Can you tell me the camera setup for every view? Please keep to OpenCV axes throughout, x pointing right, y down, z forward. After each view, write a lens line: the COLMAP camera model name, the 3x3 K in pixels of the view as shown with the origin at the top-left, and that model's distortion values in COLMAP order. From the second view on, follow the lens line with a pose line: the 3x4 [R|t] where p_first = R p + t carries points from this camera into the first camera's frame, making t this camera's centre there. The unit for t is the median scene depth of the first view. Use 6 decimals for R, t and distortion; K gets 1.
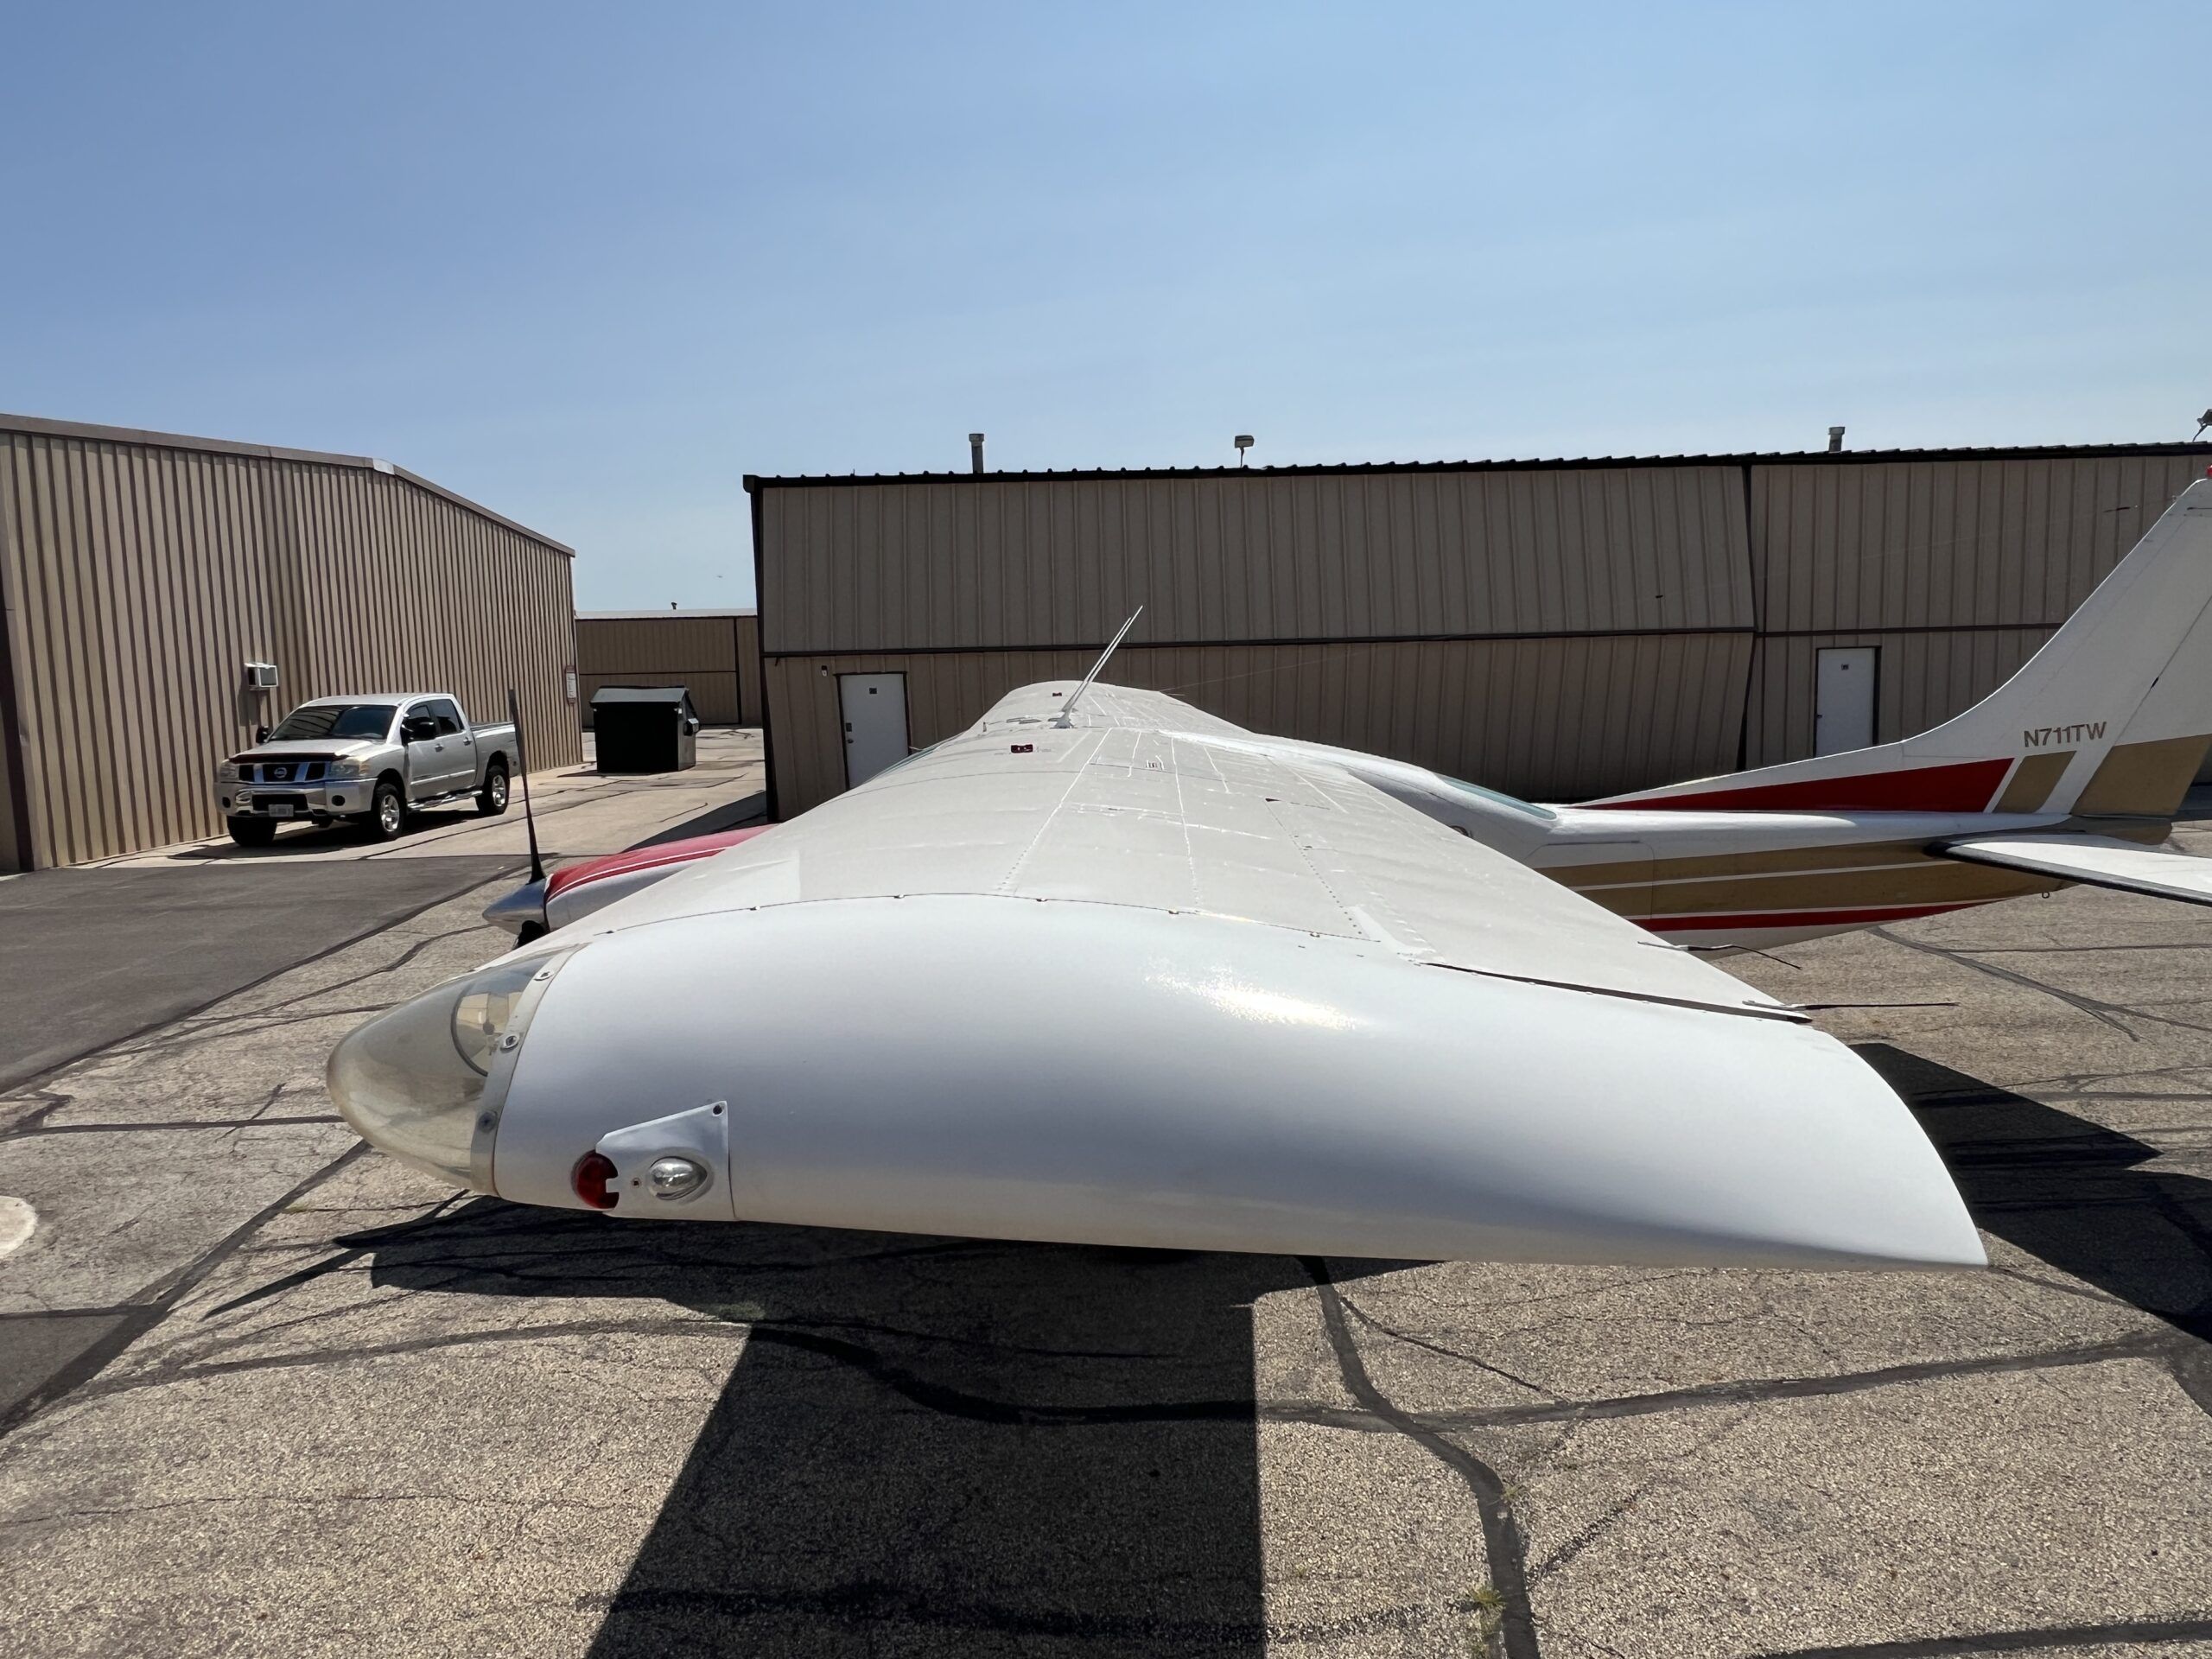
lens RADIAL K [[1419.3, 0, 1104.8], [0, 1419.3, 830.3], [0, 0, 1]] dist [-0.002880, 0.001013]
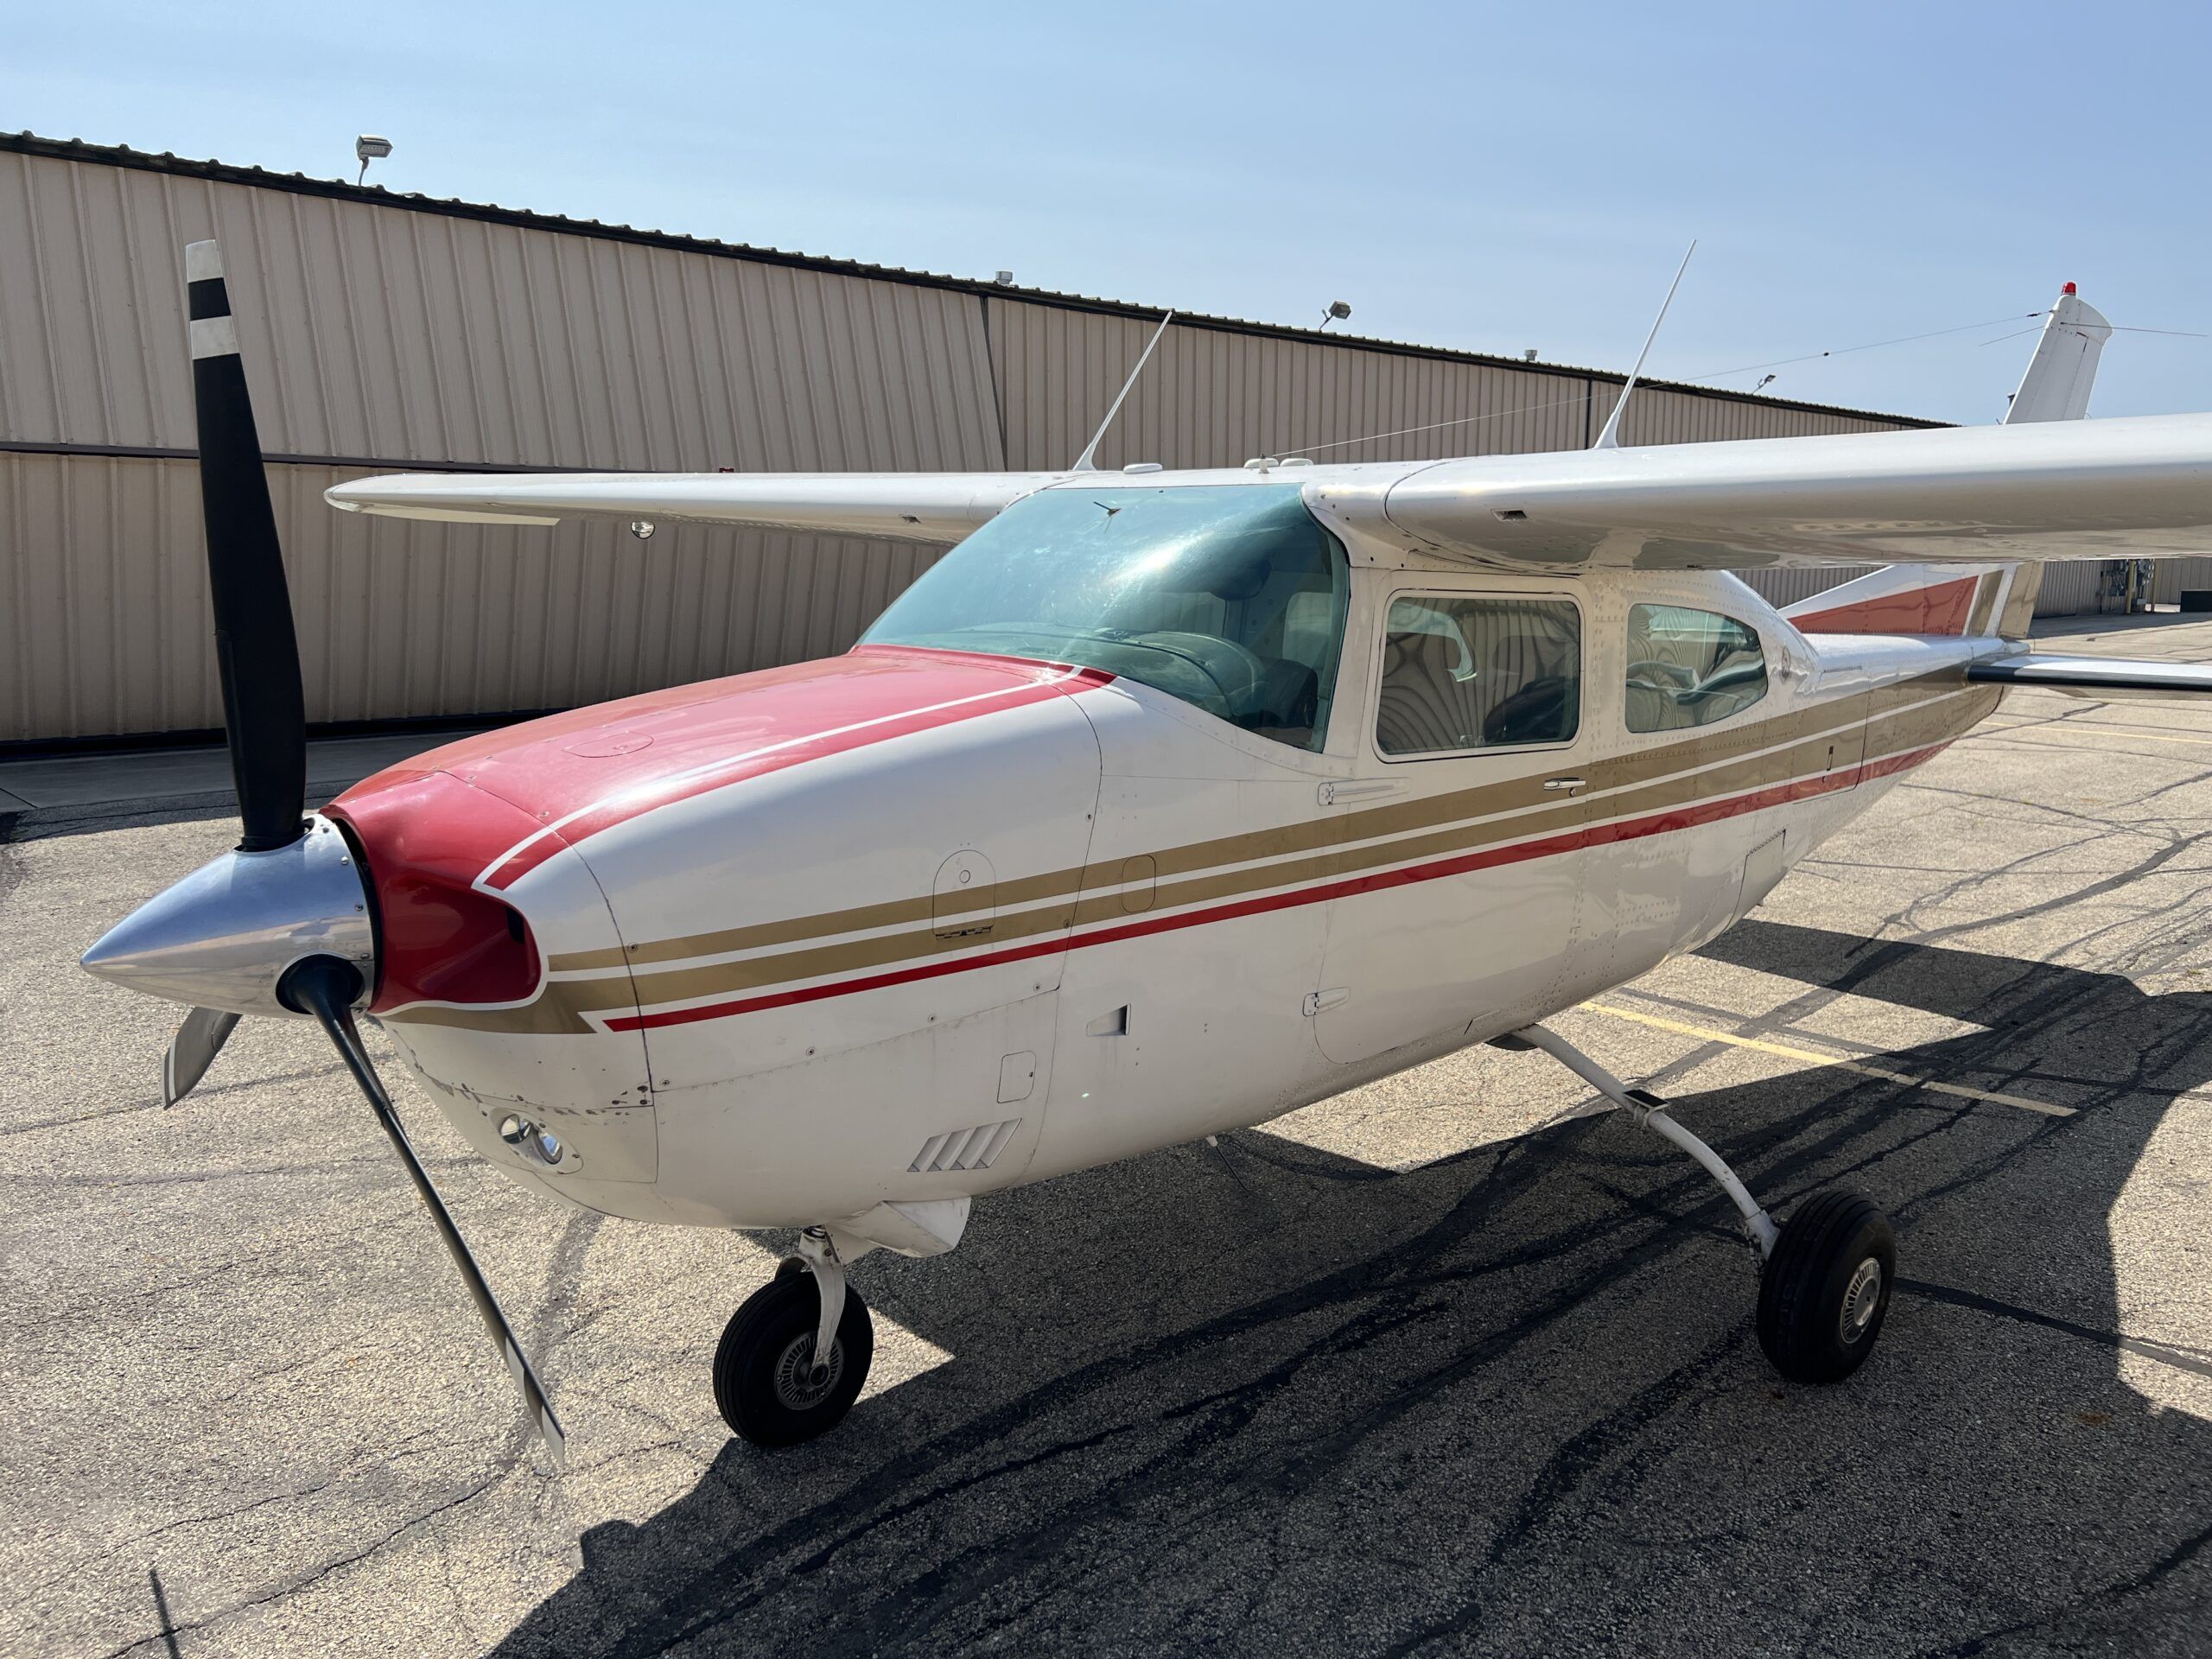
lens RADIAL K [[1672.1, 0, 1123.0], [0, 1672.1, 812.6], [0, 0, 1]] dist [0.045786, -0.050447]
pose [[0.734144, -0.071888, 0.675178, -0.524057], [0.053041, 0.997413, 0.048523, 0.020308], [-0.676919, 0.000189, 0.736057, 0.568672]]
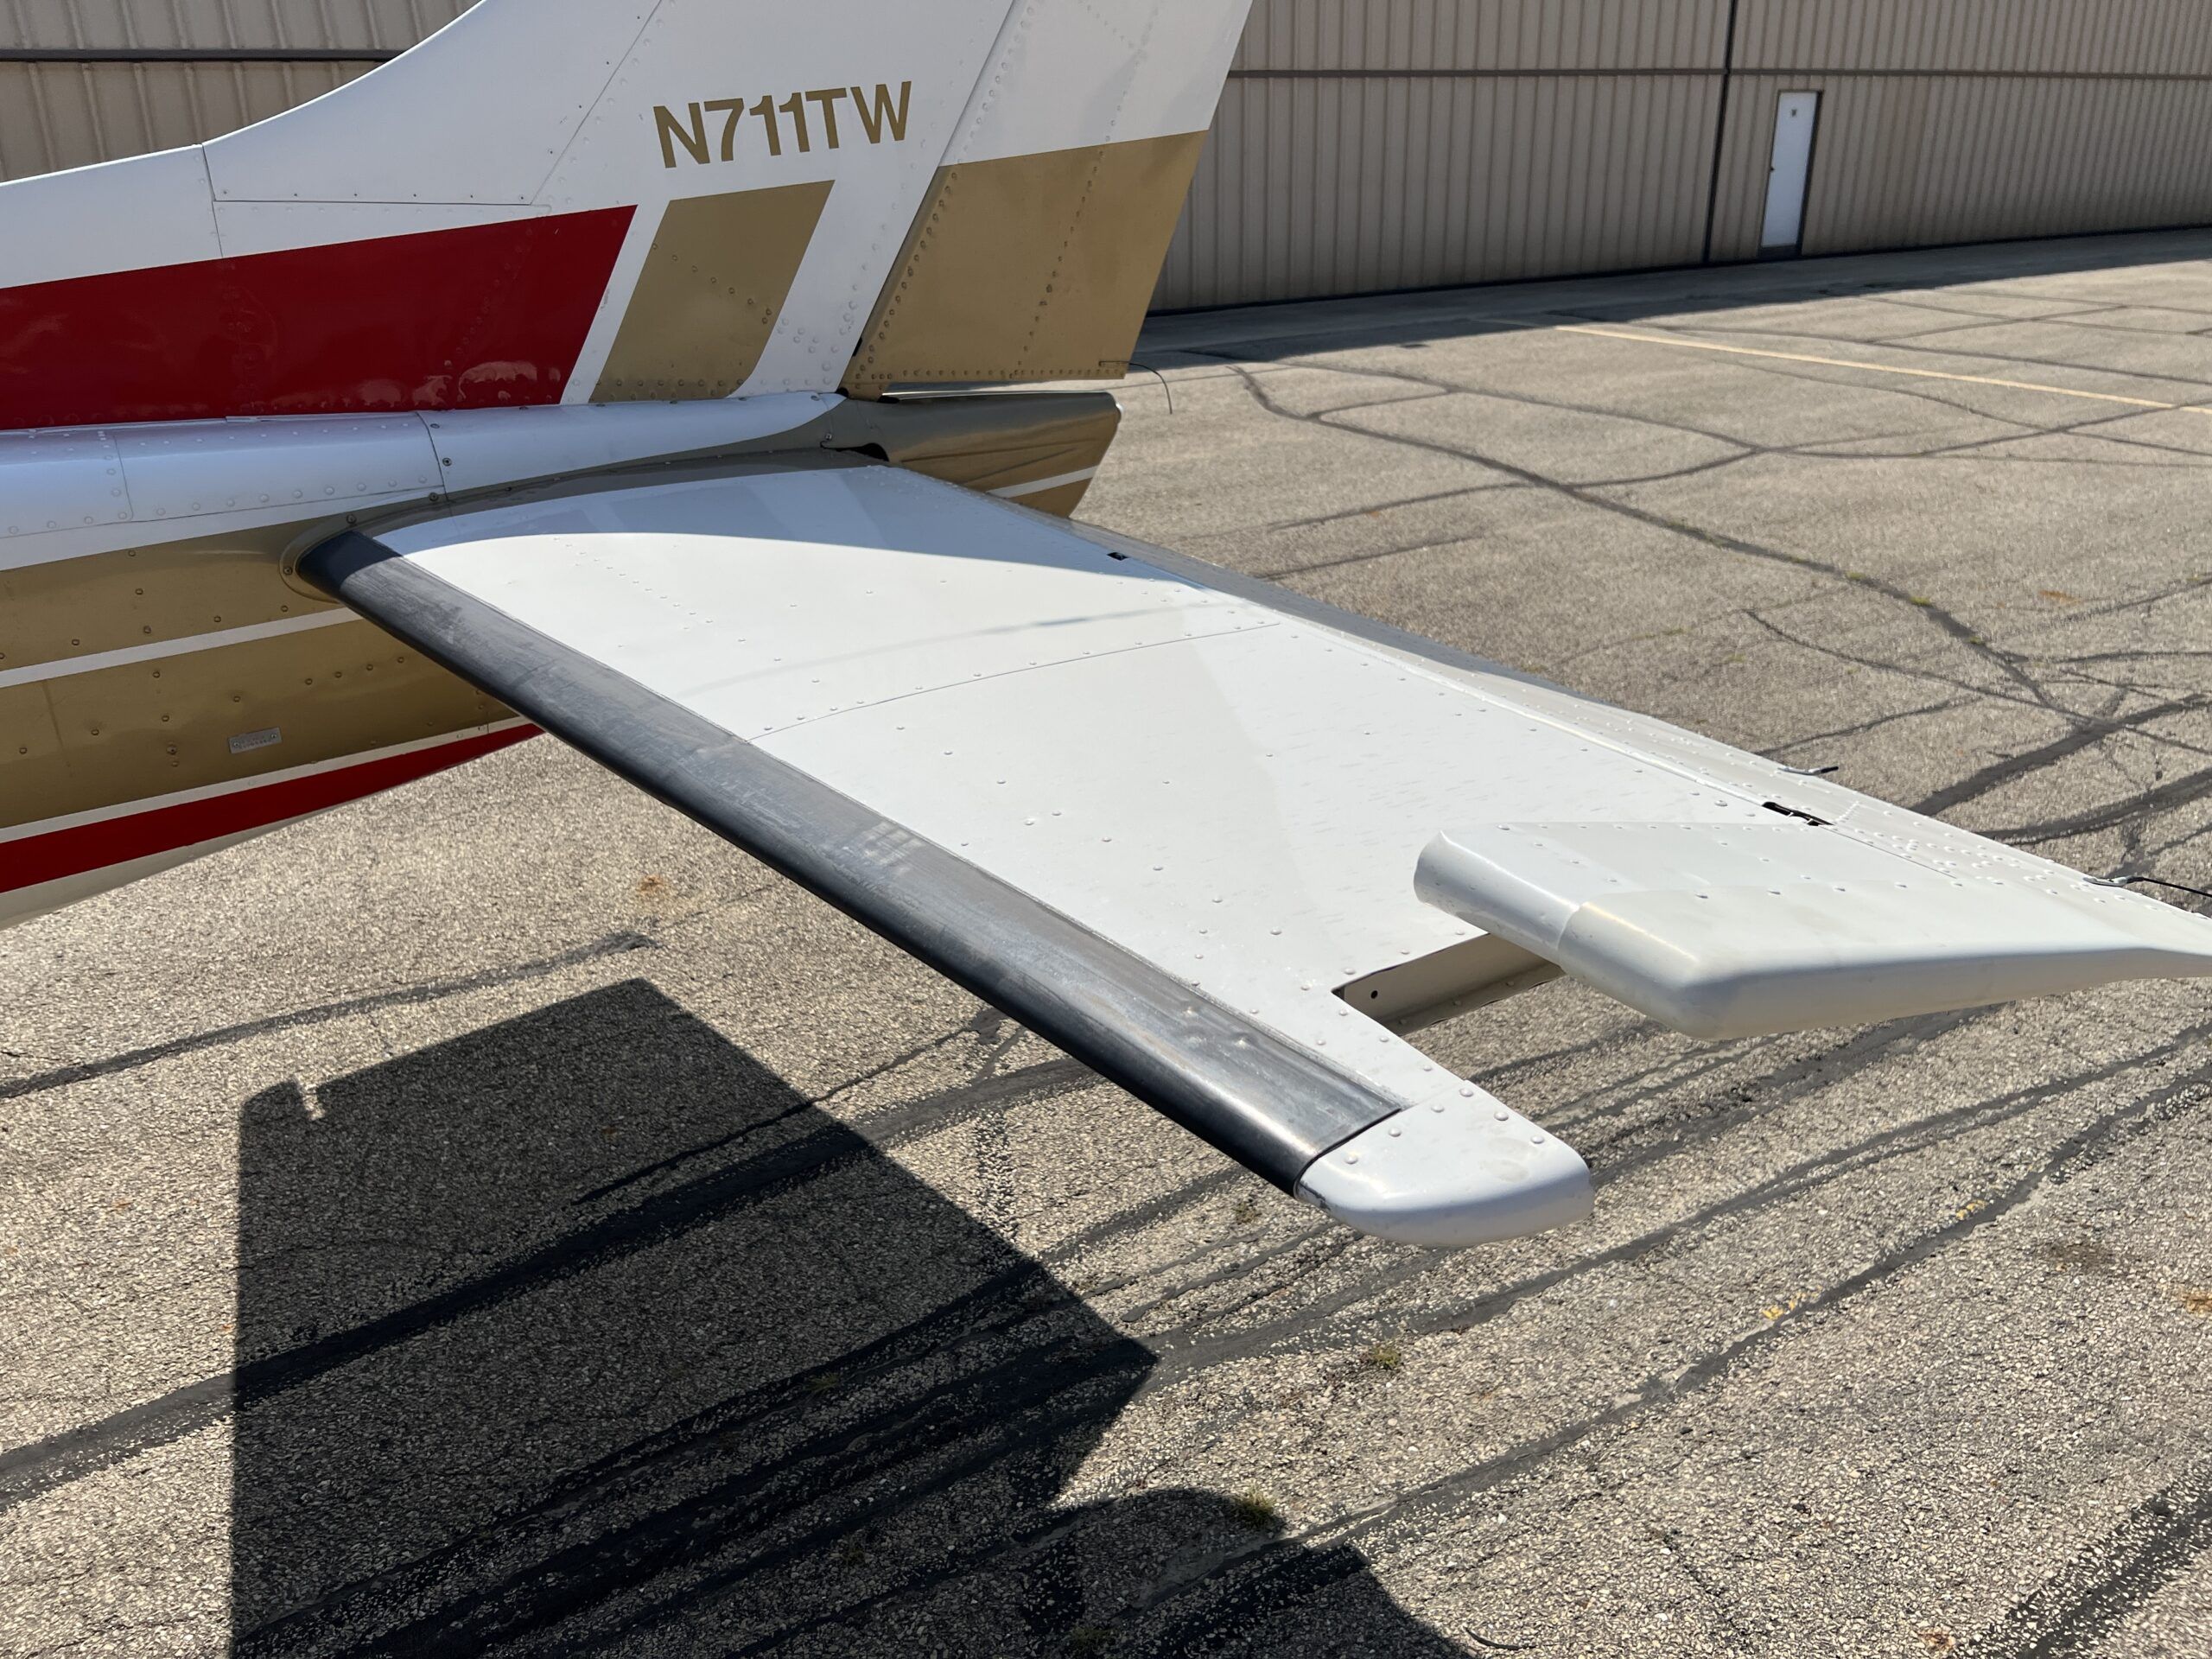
lens RADIAL K [[1669.4, 0, 1106.8], [0, 1669.4, 829.7], [0, 0, 1]] dist [0.052385, -0.057694]
pose [[0.857224, -0.184419, 0.480788, 0.535665], [0.057002, 0.961916, 0.267335, -0.015088], [-0.511779, -0.201760, 0.835090, 0.637298]]
